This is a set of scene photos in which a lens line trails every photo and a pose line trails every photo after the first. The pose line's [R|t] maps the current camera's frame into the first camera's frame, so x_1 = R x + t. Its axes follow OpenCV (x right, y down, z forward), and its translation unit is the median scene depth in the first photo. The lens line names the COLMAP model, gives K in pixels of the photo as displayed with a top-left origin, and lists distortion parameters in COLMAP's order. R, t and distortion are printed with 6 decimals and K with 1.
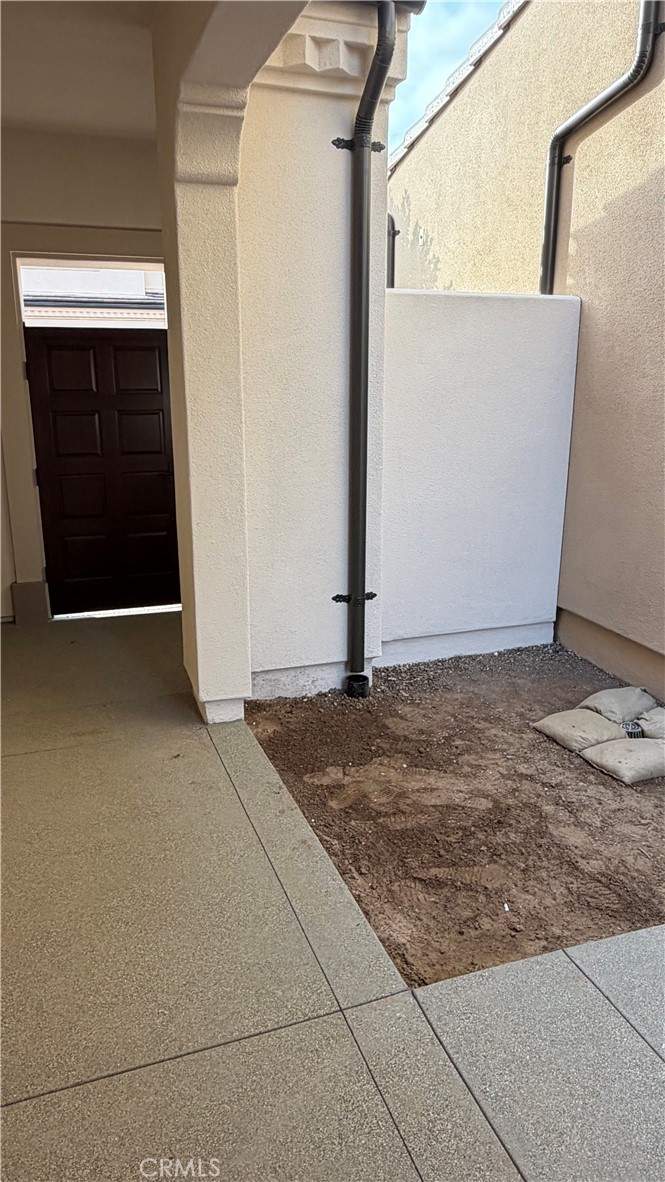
lens RADIAL K [[804.6, 0, 329.0], [0, 804.6, 579.0], [0, 0, 1]] dist [0.001430, -0.001616]
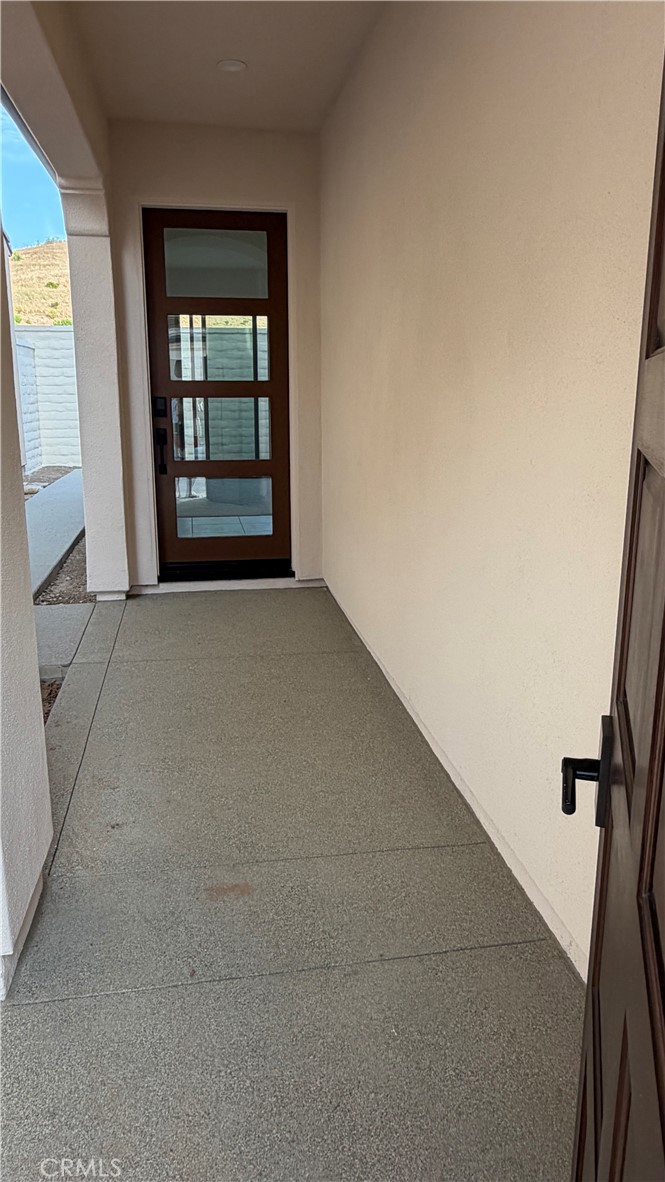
lens RADIAL K [[804.6, 0, 329.0], [0, 804.6, 579.0], [0, 0, 1]] dist [0.001430, -0.001616]
pose [[-0.984873, -0.031541, 0.170383, -0.892901], [0.051306, 0.886122, 0.460604, -0.580839], [-0.165508, 0.462378, -0.871099, 2.630178]]
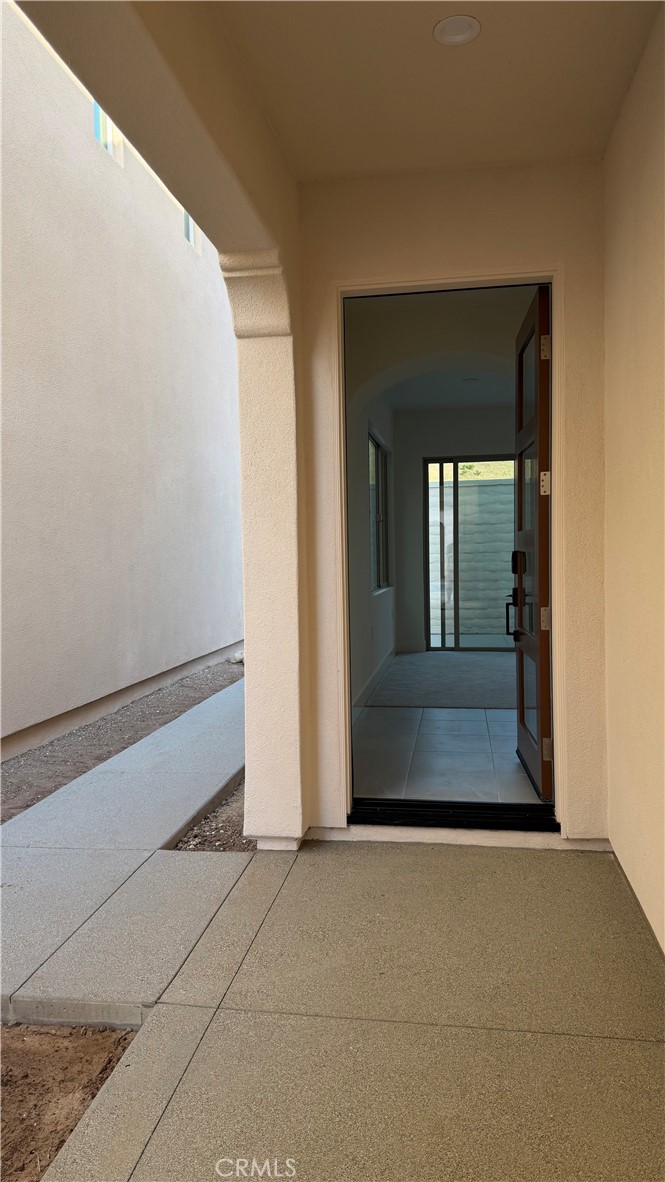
lens RADIAL K [[837.3, 0, 332.5], [0, 837.3, 591.0], [0, 0, 1]] dist [0.061004, -0.002863]
pose [[-0.881722, 0.000474, 0.471768, -0.726402], [0.139701, 0.955412, 0.260136, -0.349893], [-0.450610, 0.295274, -0.842475, 1.808977]]
